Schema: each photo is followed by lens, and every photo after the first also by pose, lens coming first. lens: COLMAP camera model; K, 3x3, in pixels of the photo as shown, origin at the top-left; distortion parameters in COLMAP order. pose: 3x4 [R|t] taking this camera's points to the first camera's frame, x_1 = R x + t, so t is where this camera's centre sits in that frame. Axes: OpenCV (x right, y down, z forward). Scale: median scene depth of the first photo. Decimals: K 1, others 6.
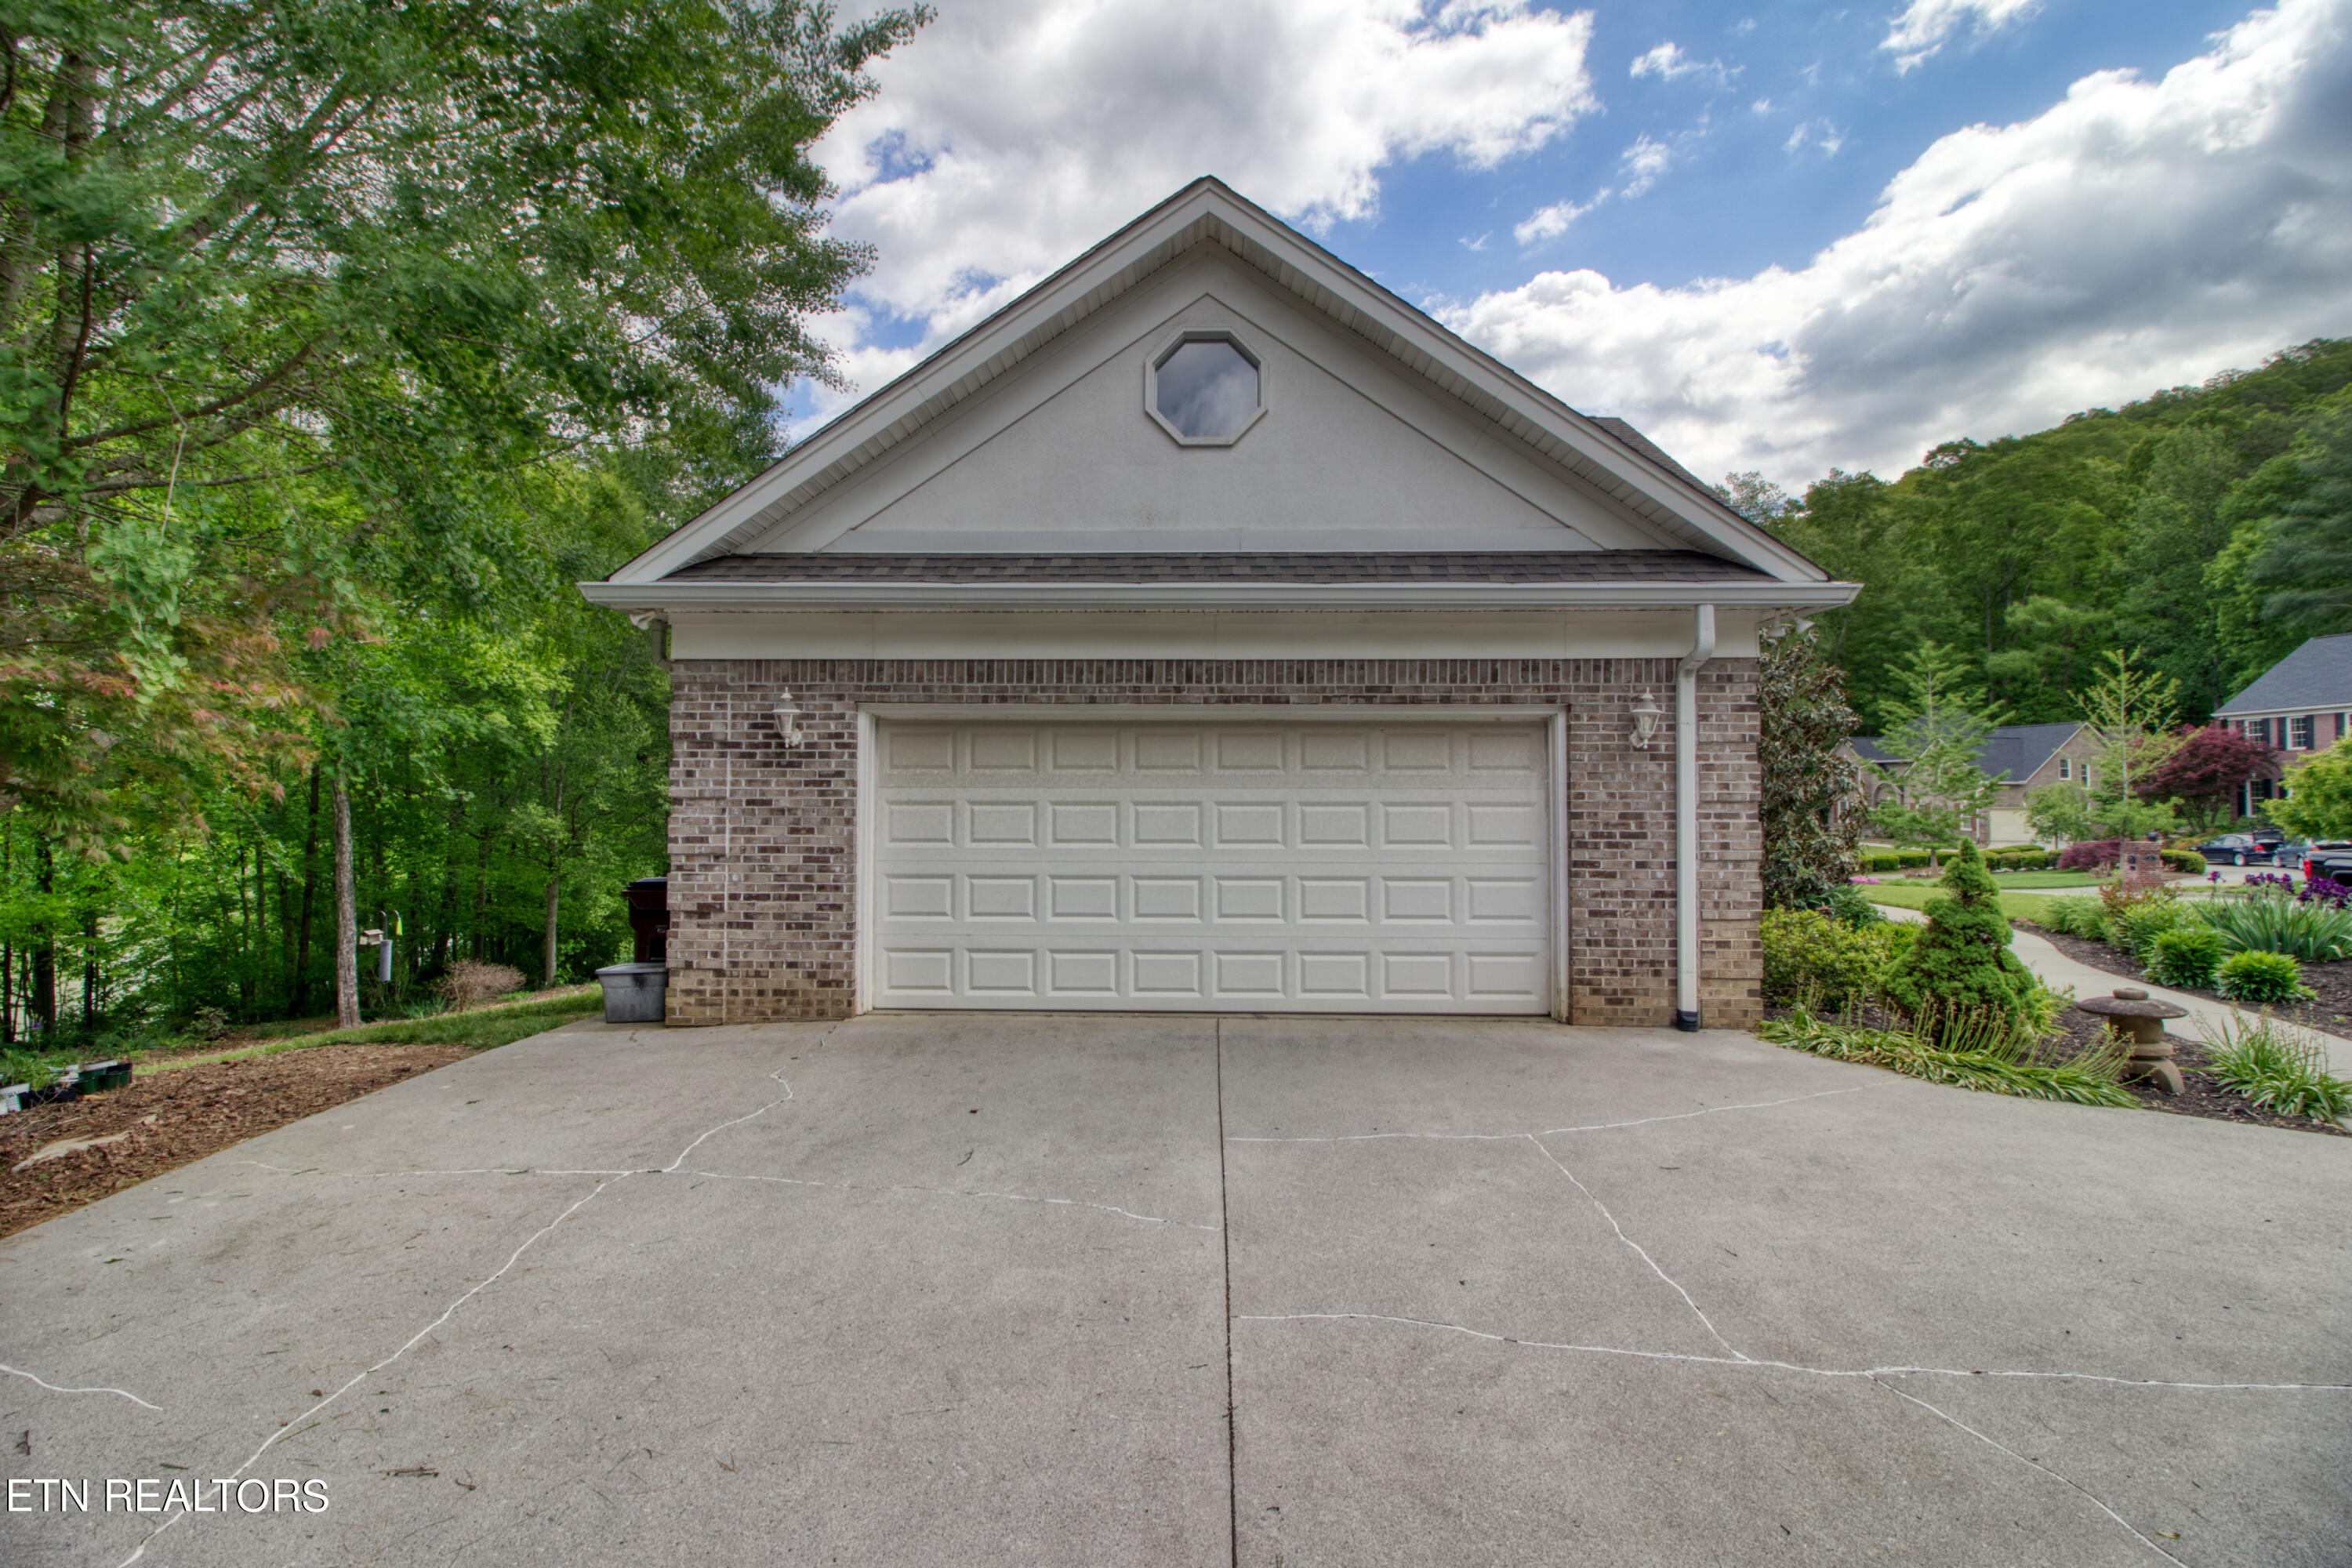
lens RADIAL K [[1131.1, 0, 1176.0], [0, 1131.1, 784.0], [0, 0, 1]] dist [0.000475, 0.000026]
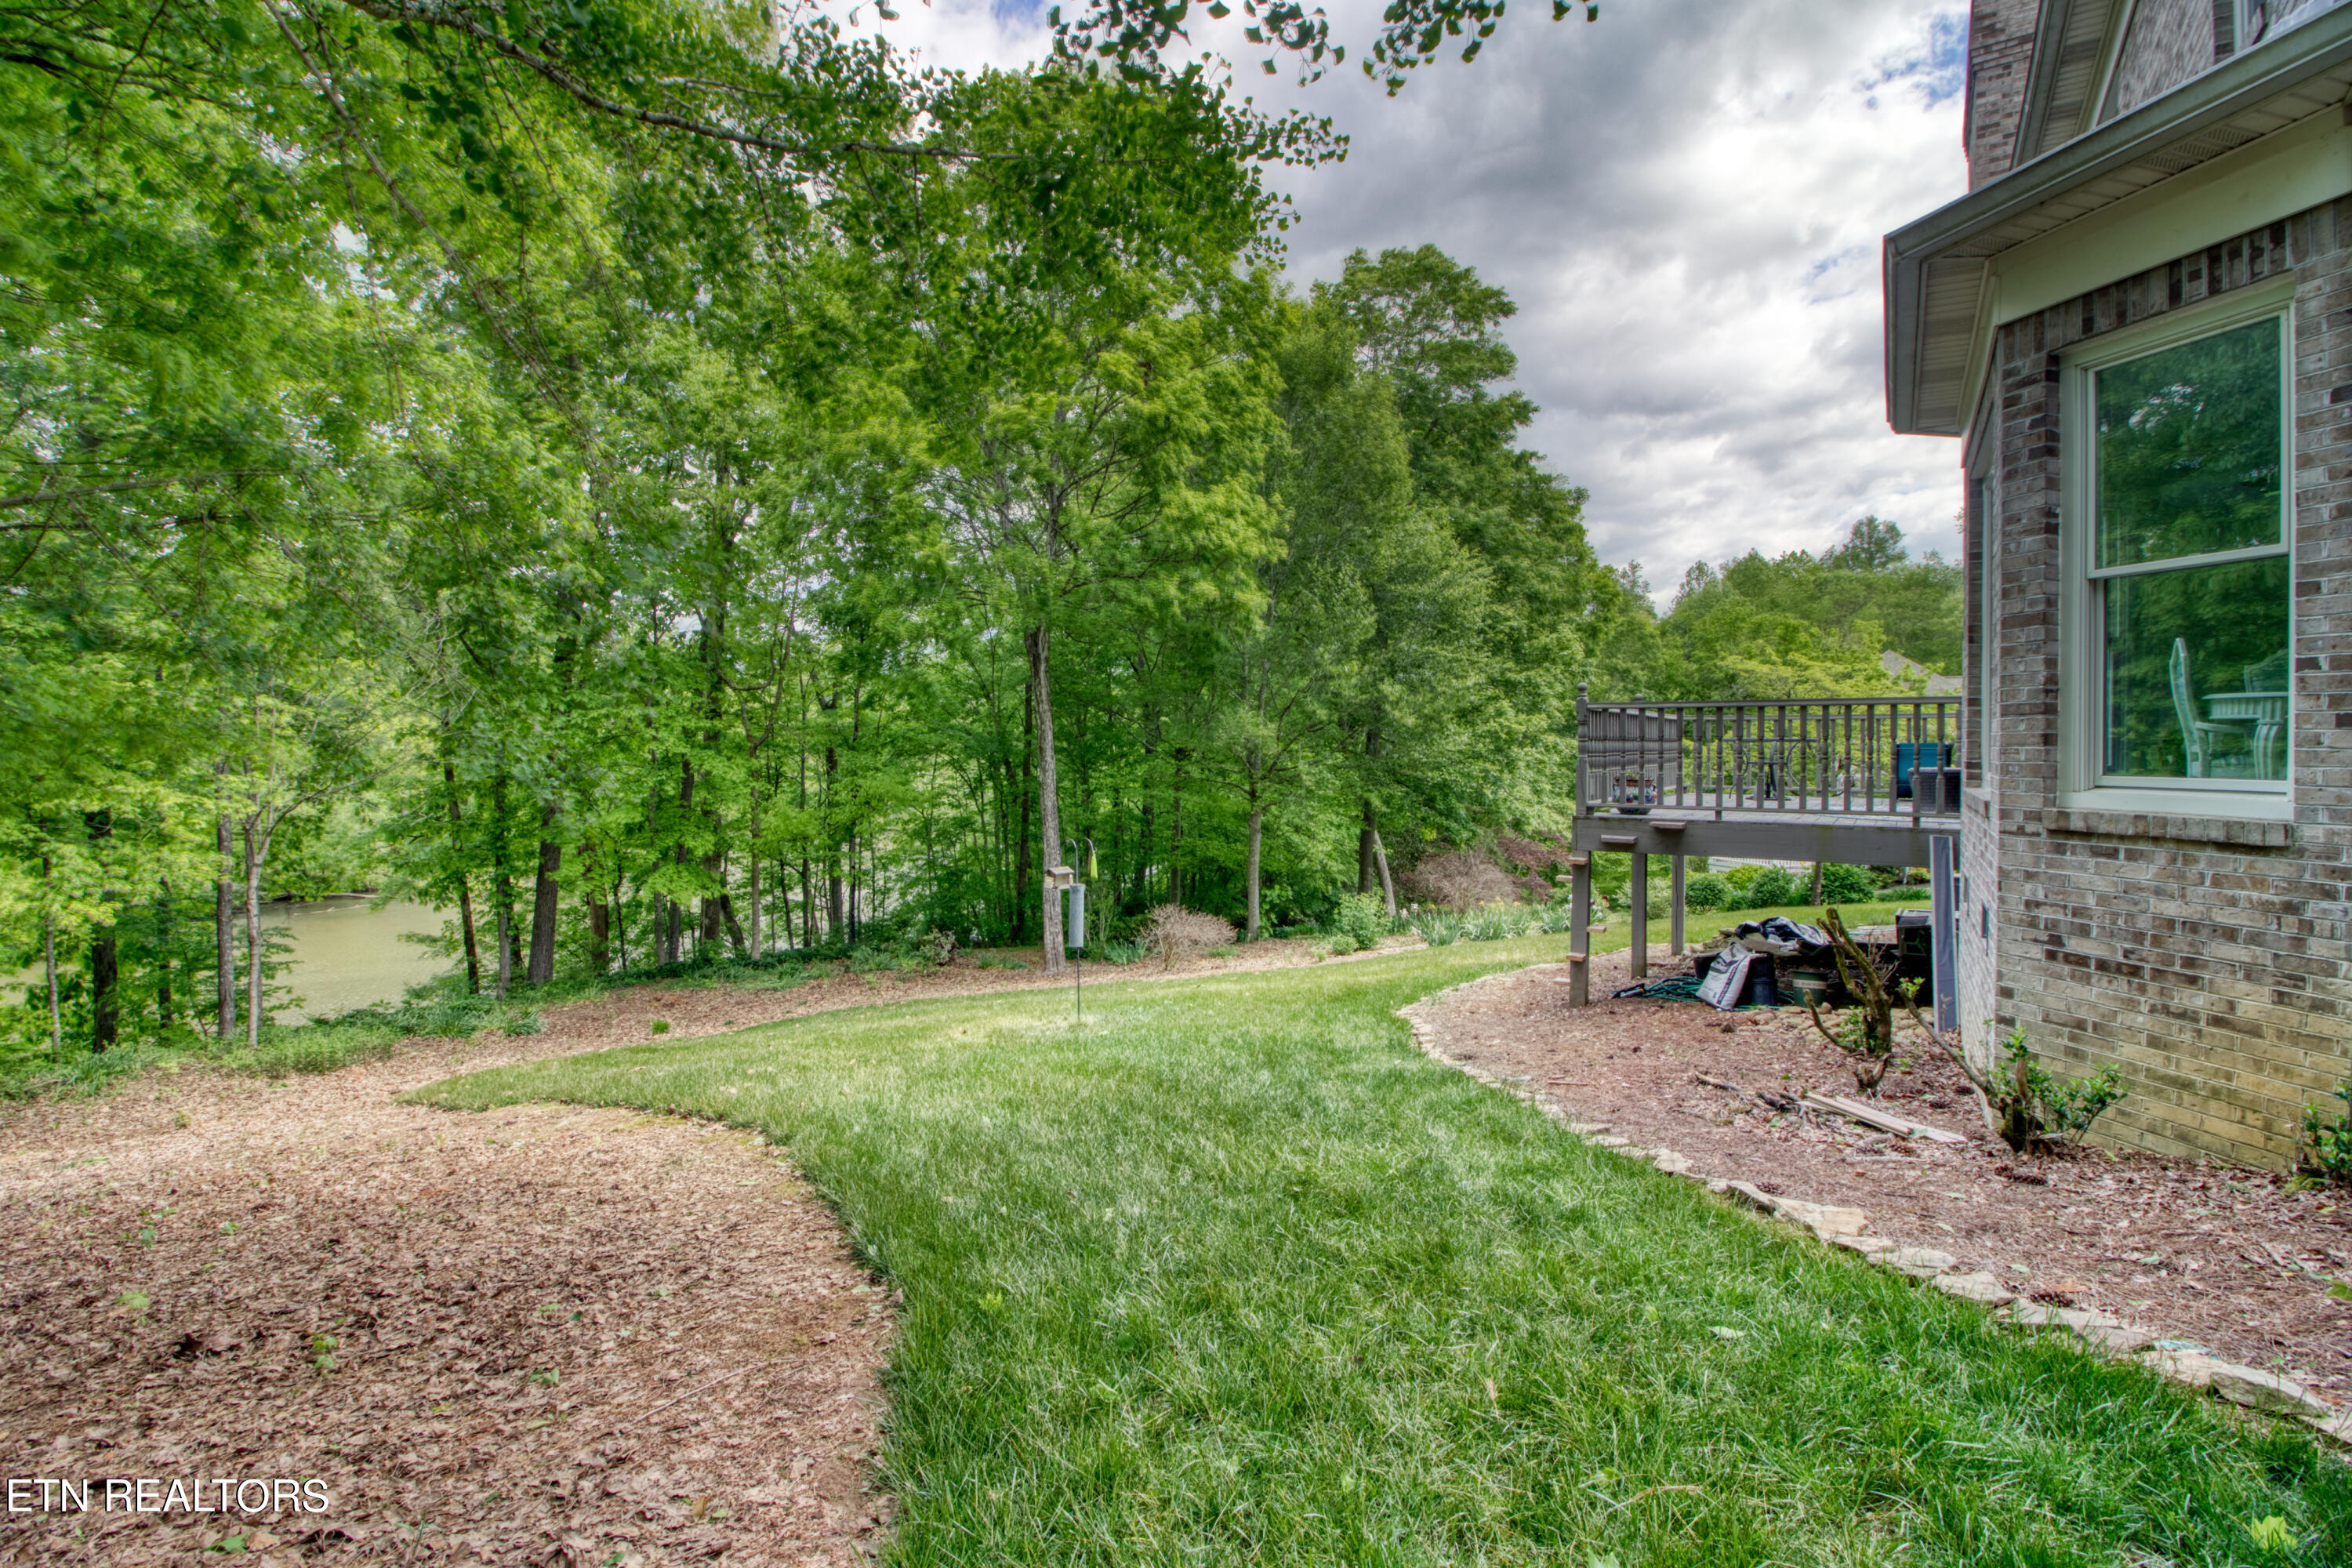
lens RADIAL K [[1155.0, 0, 1172.7], [0, 1155.0, 755.5], [0, 0, 1]] dist [-0.001440, -0.000277]
pose [[0.855106, 0.002420, -0.518448, -0.205042], [0.009981, 0.999727, 0.021129, 0.033702], [0.518357, -0.023242, 0.854848, 0.308941]]
